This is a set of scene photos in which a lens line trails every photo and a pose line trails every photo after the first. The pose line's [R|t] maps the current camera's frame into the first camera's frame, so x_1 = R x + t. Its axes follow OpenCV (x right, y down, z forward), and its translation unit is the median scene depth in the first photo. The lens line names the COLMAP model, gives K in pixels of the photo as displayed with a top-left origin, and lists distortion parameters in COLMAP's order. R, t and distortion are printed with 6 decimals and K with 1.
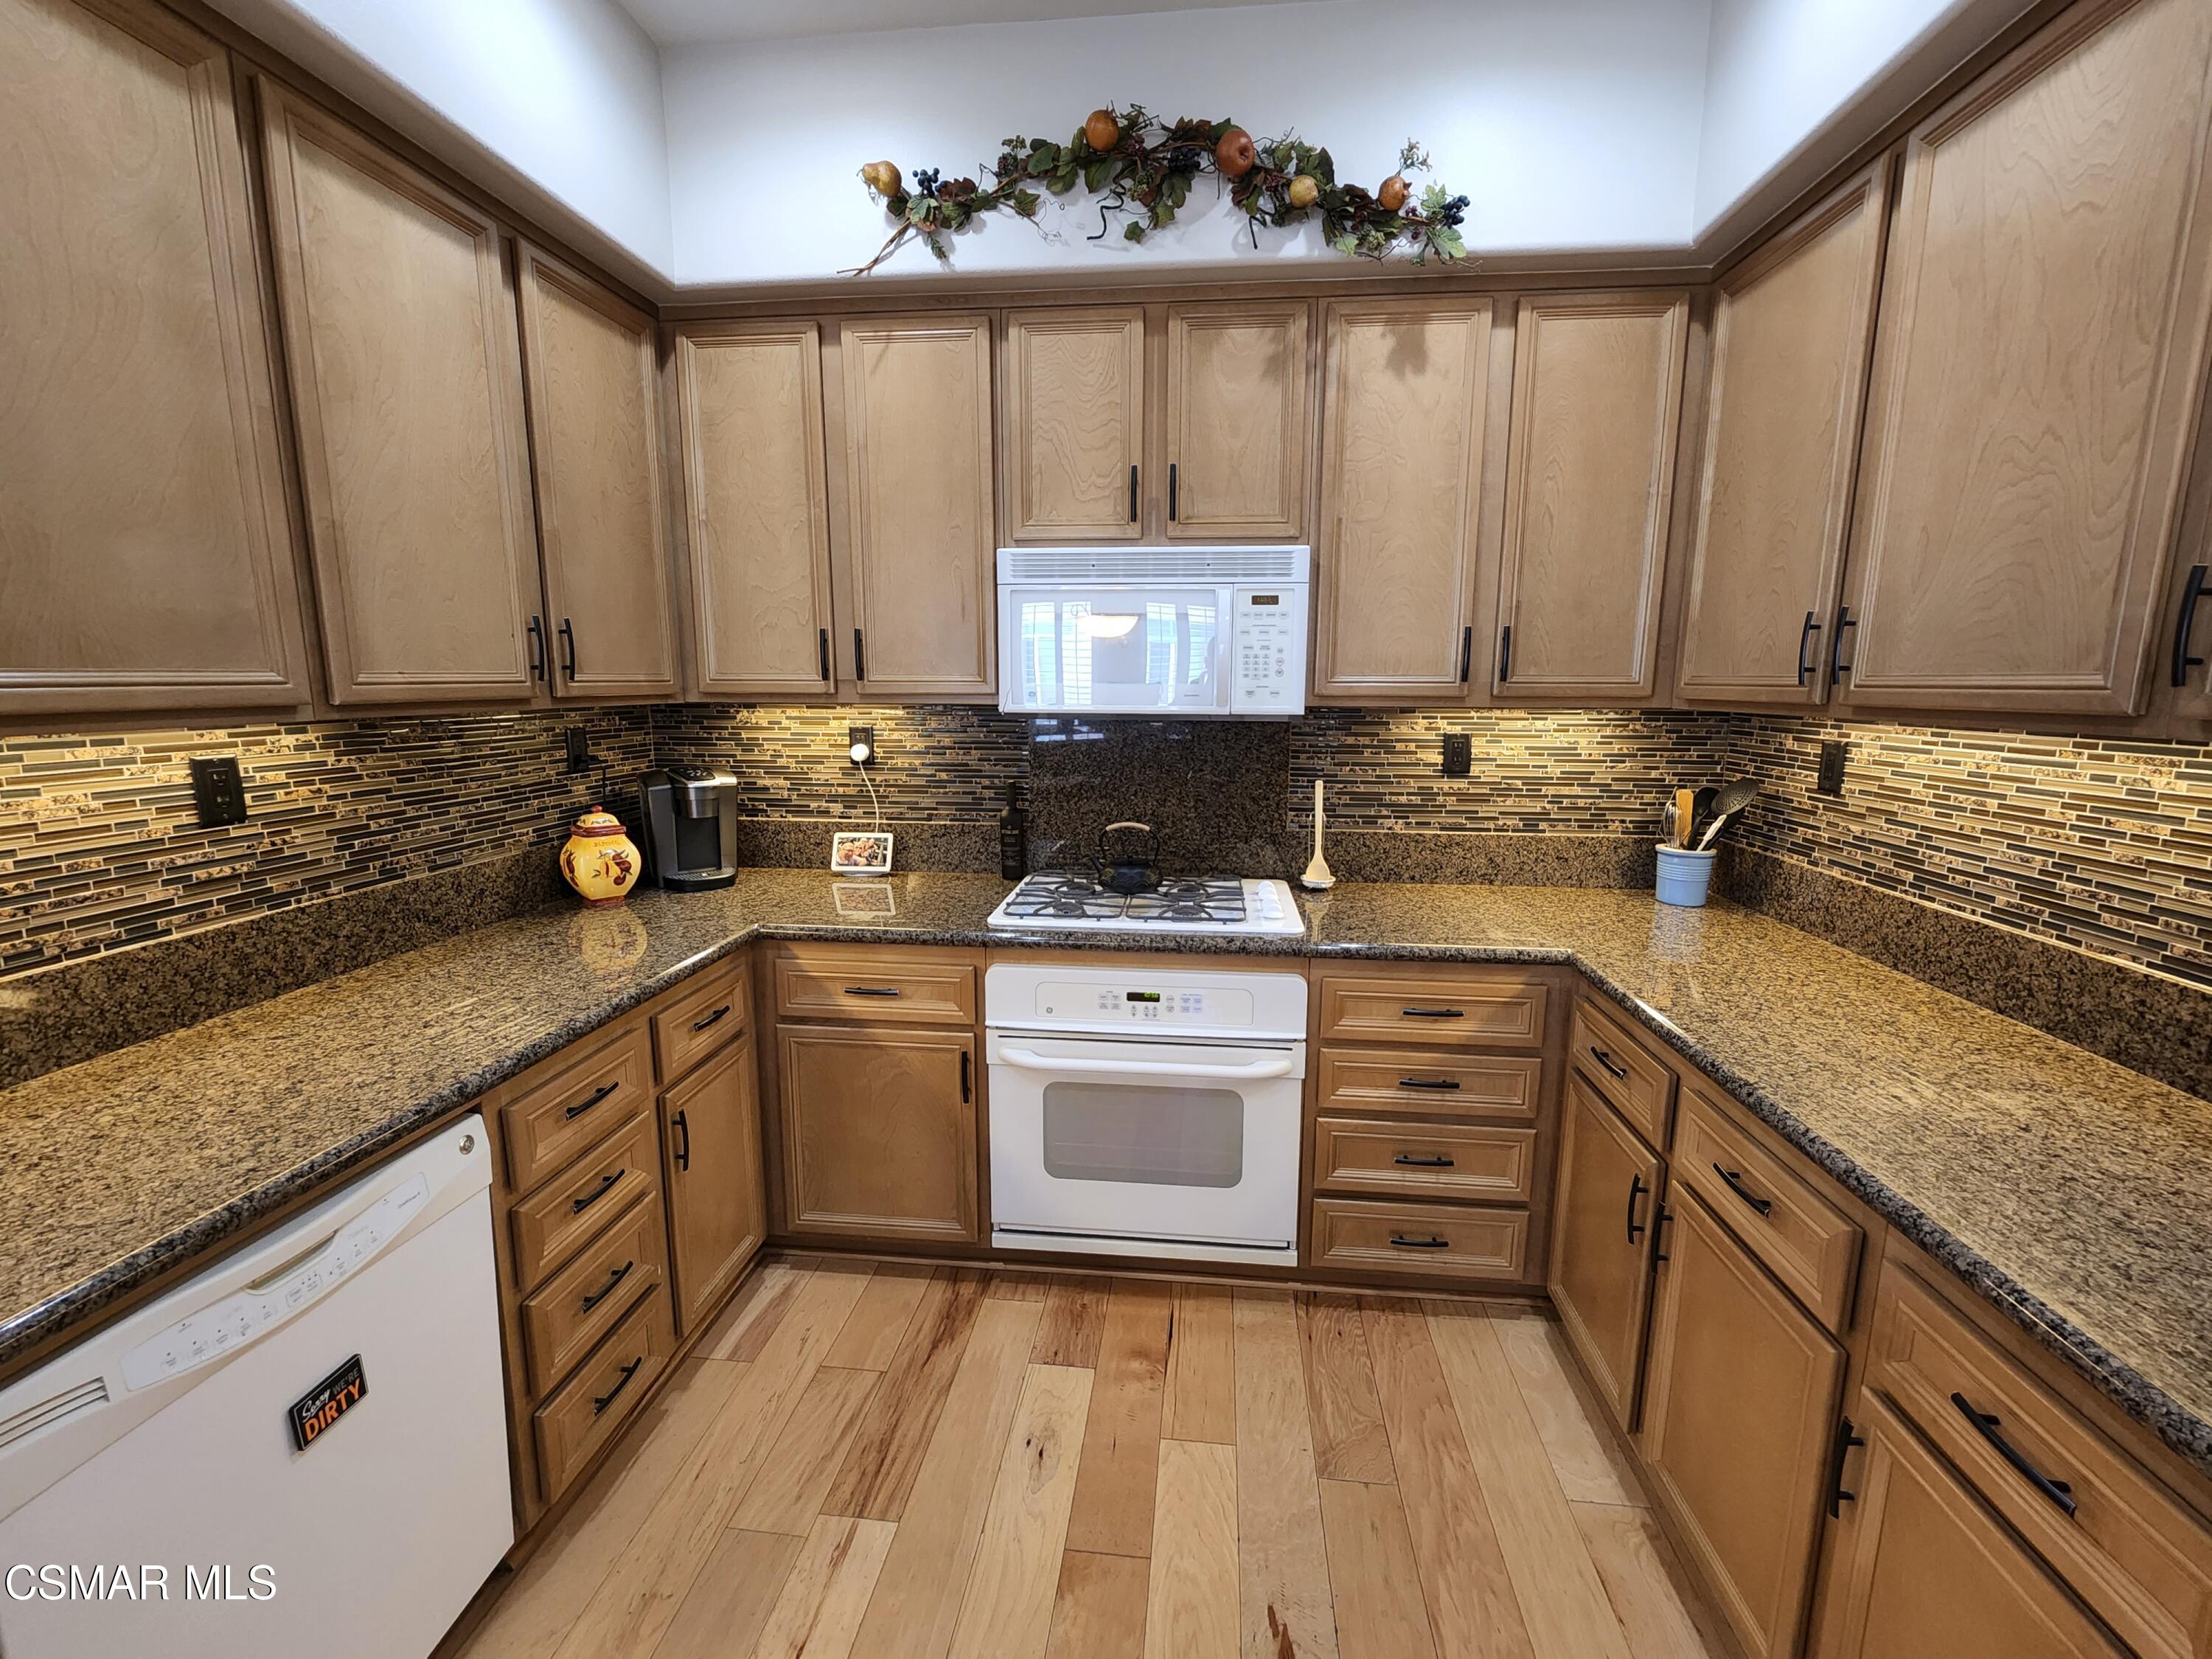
lens RADIAL K [[904.1, 0, 1117.3], [0, 904.1, 828.0], [0, 0, 1]] dist [-0.001503, -0.001386]
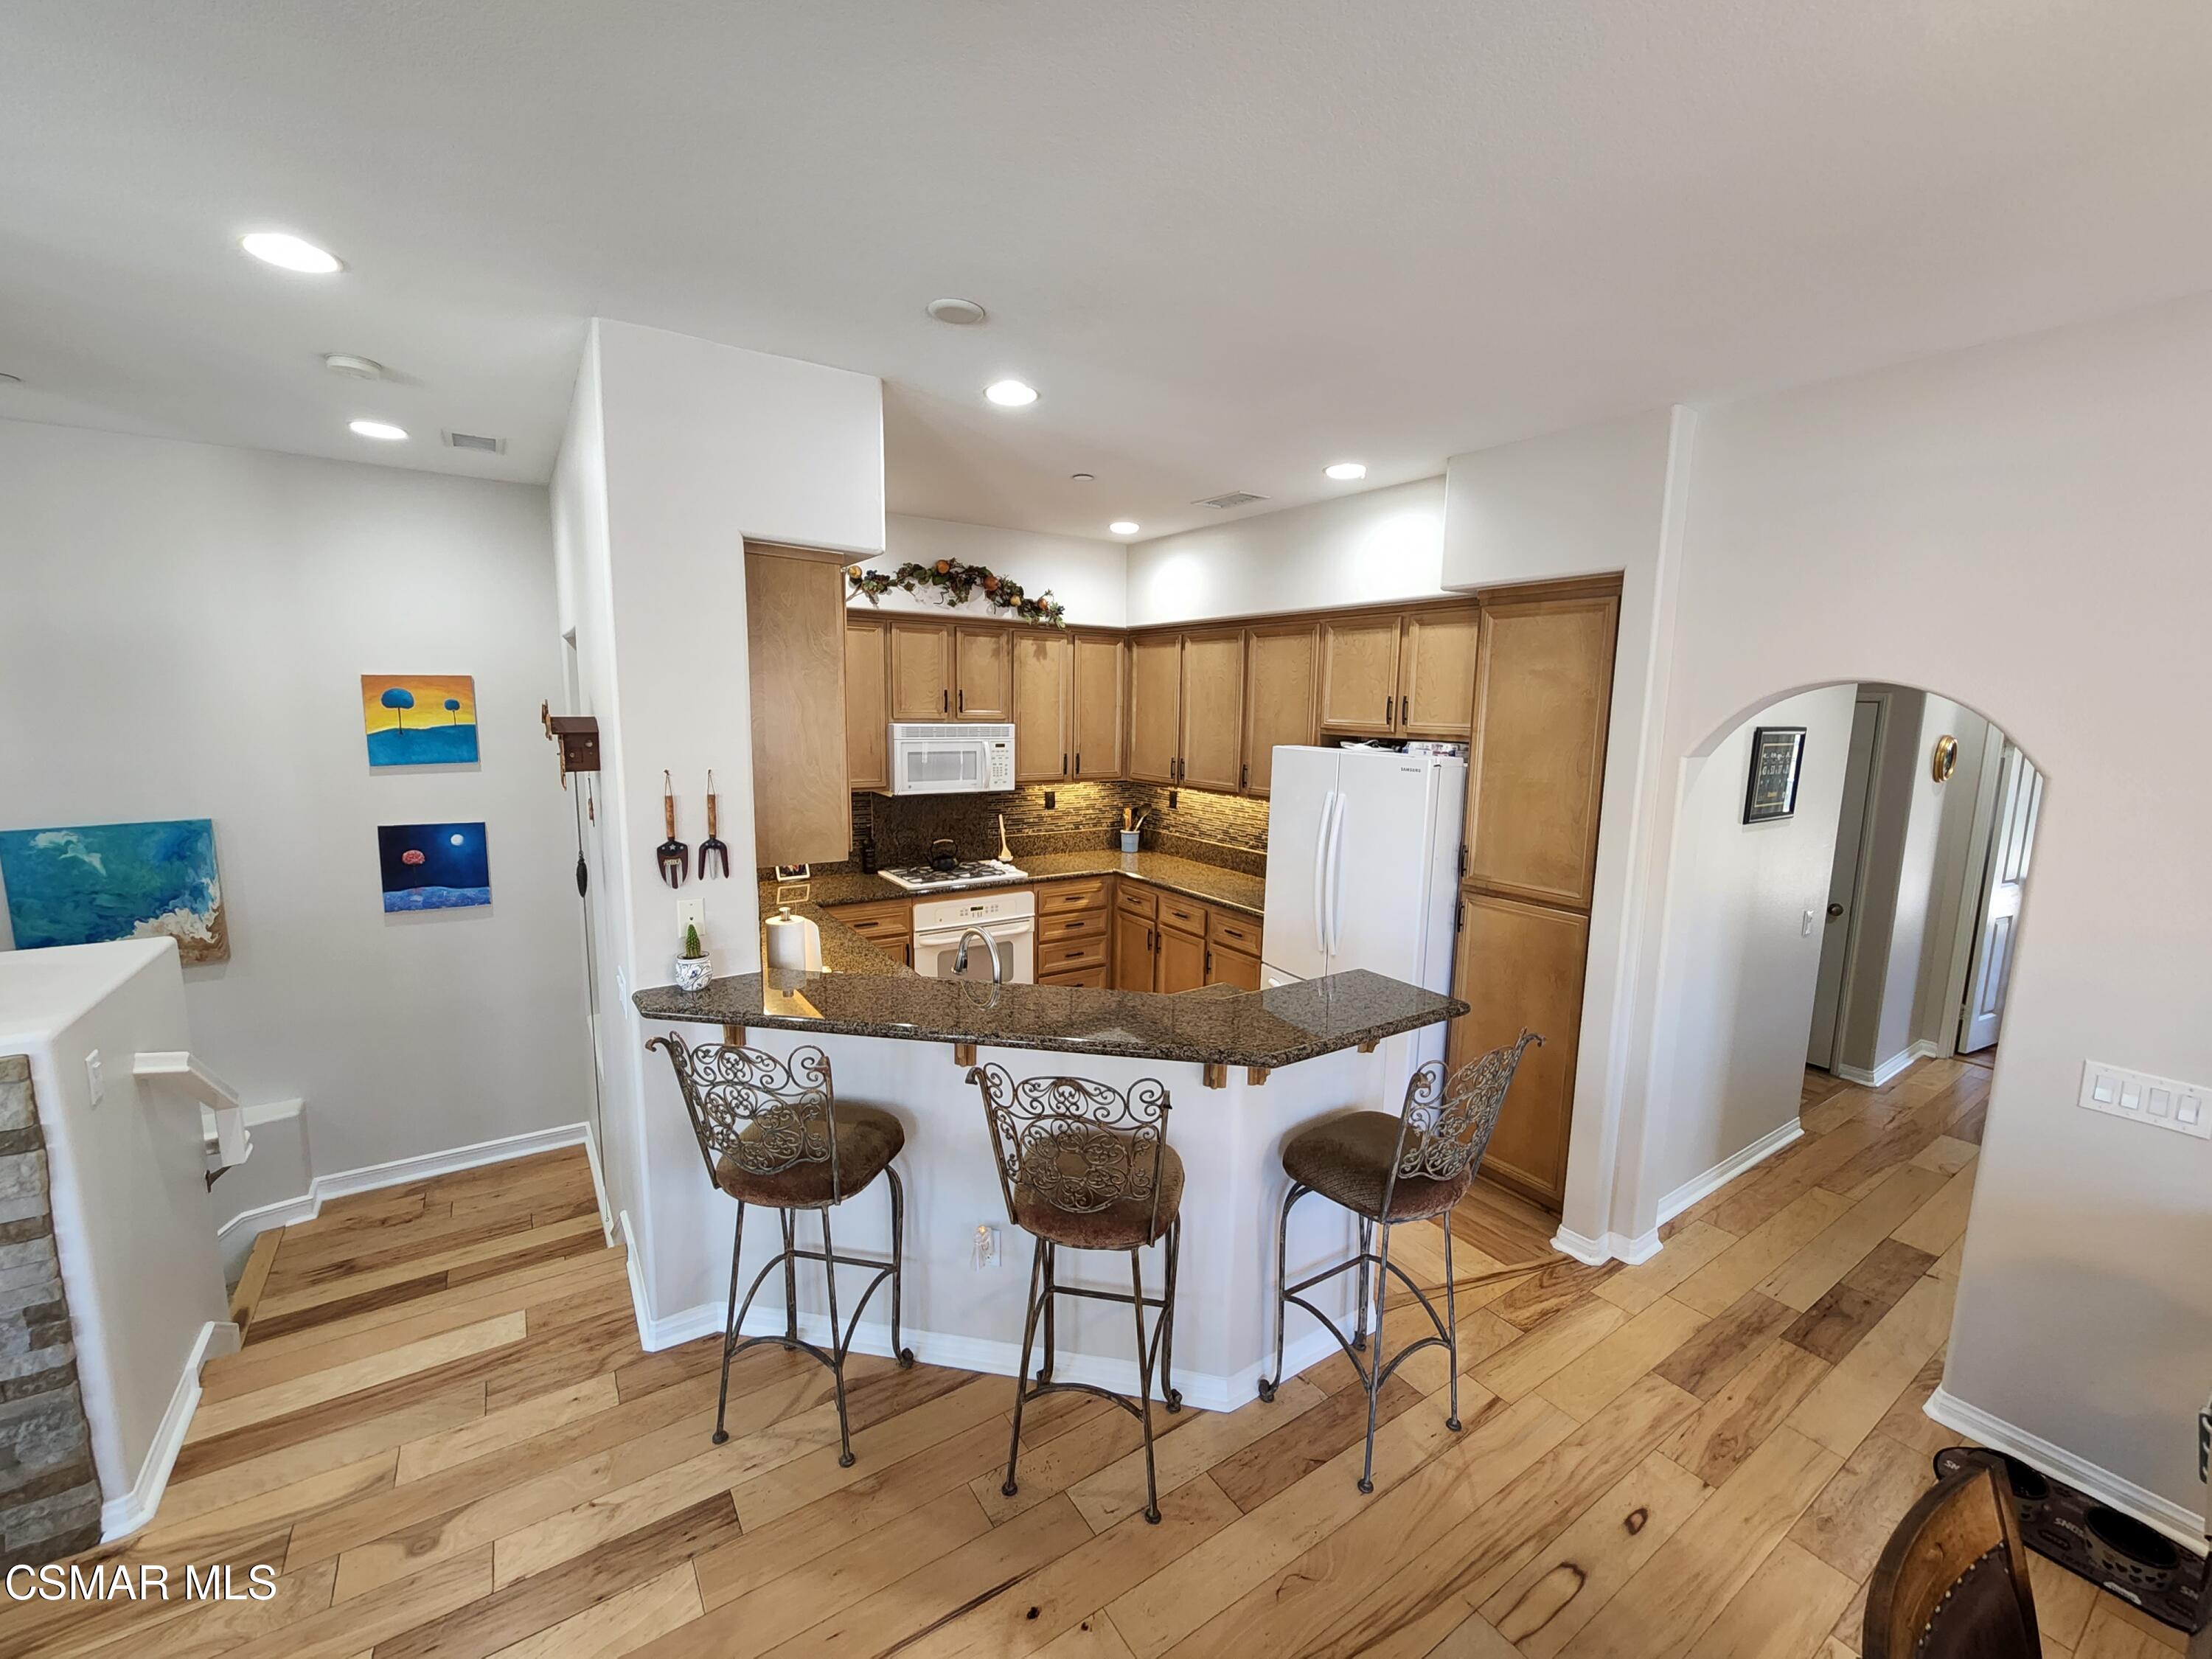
lens RADIAL K [[904.1, 0, 1114.0], [0, 904.1, 827.8], [0, 0, 1]] dist [-0.001503, -0.001386]
pose [[0.769007, -0.080667, 0.634130, -1.215913], [0.088090, 0.995914, 0.019863, -0.048090], [-0.633142, 0.040585, 0.772971, -1.140139]]
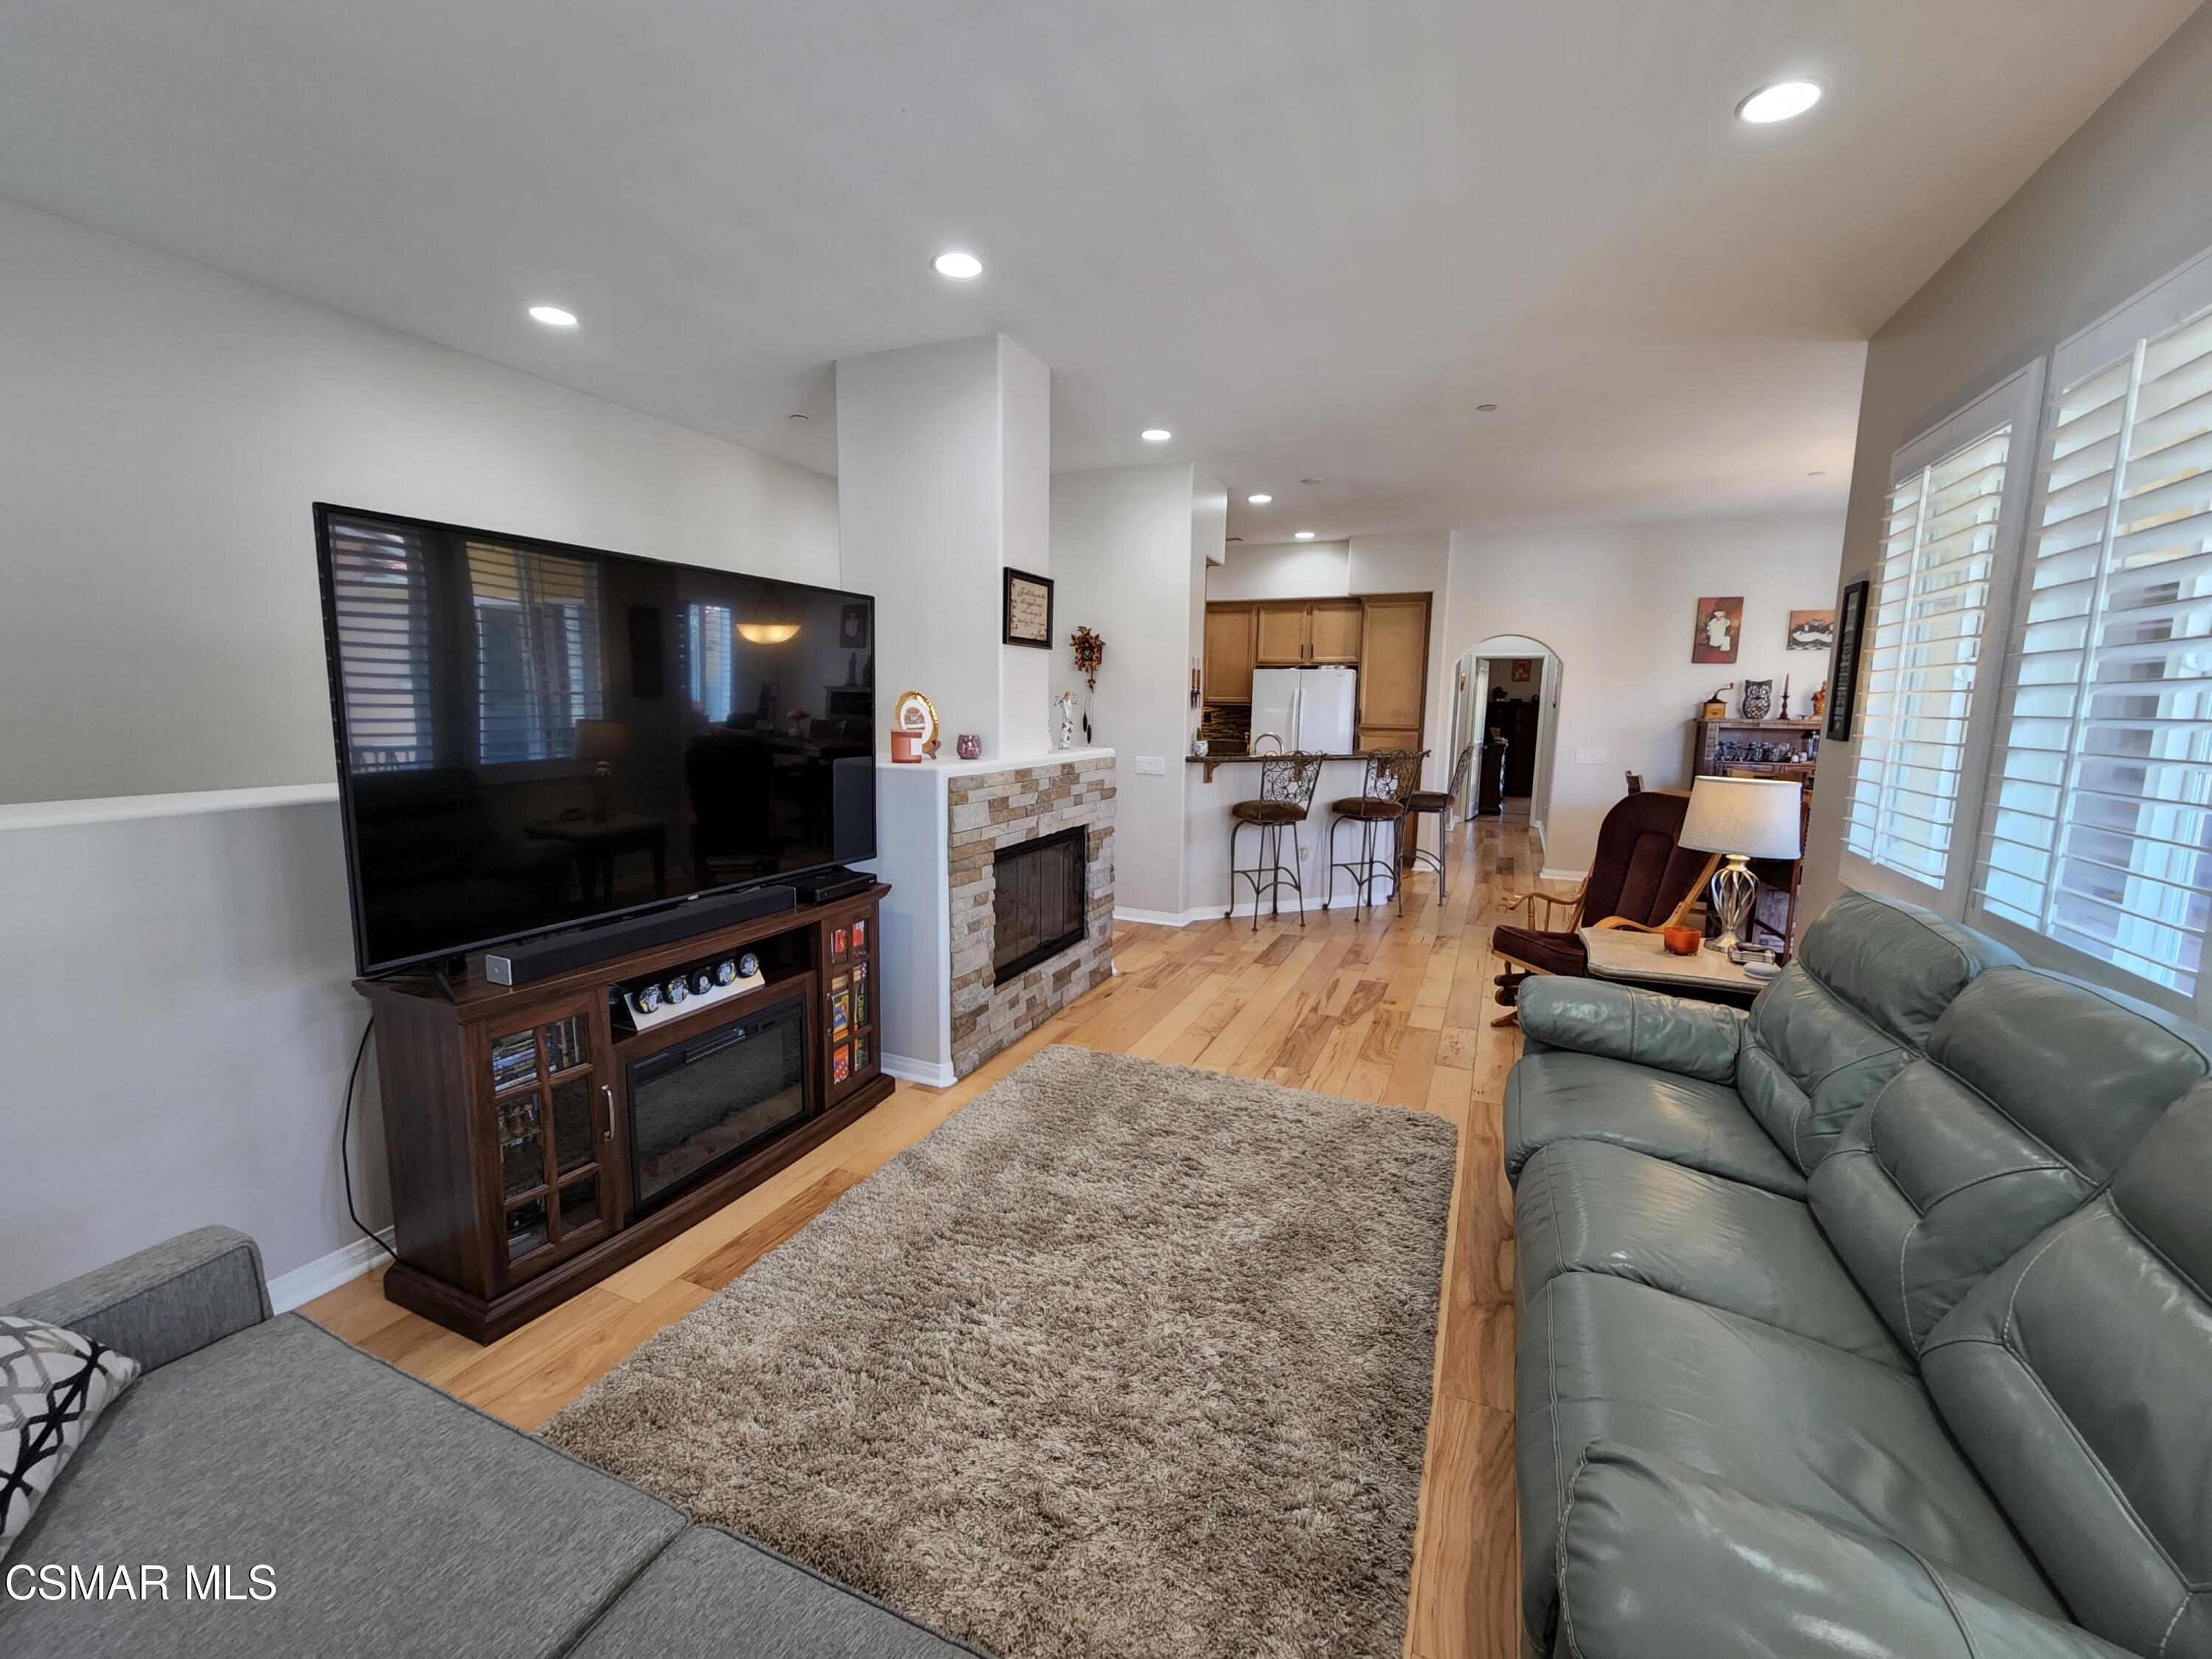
lens RADIAL K [[904.1, 0, 1114.0], [0, 904.1, 834.2], [0, 0, 1]] dist [-0.001503, -0.001386]
pose [[0.309651, -0.138837, 0.940660, -3.639044], [0.142272, 0.984911, 0.098535, 0.070297], [-0.940146, 0.103318, 0.324731, -0.439149]]
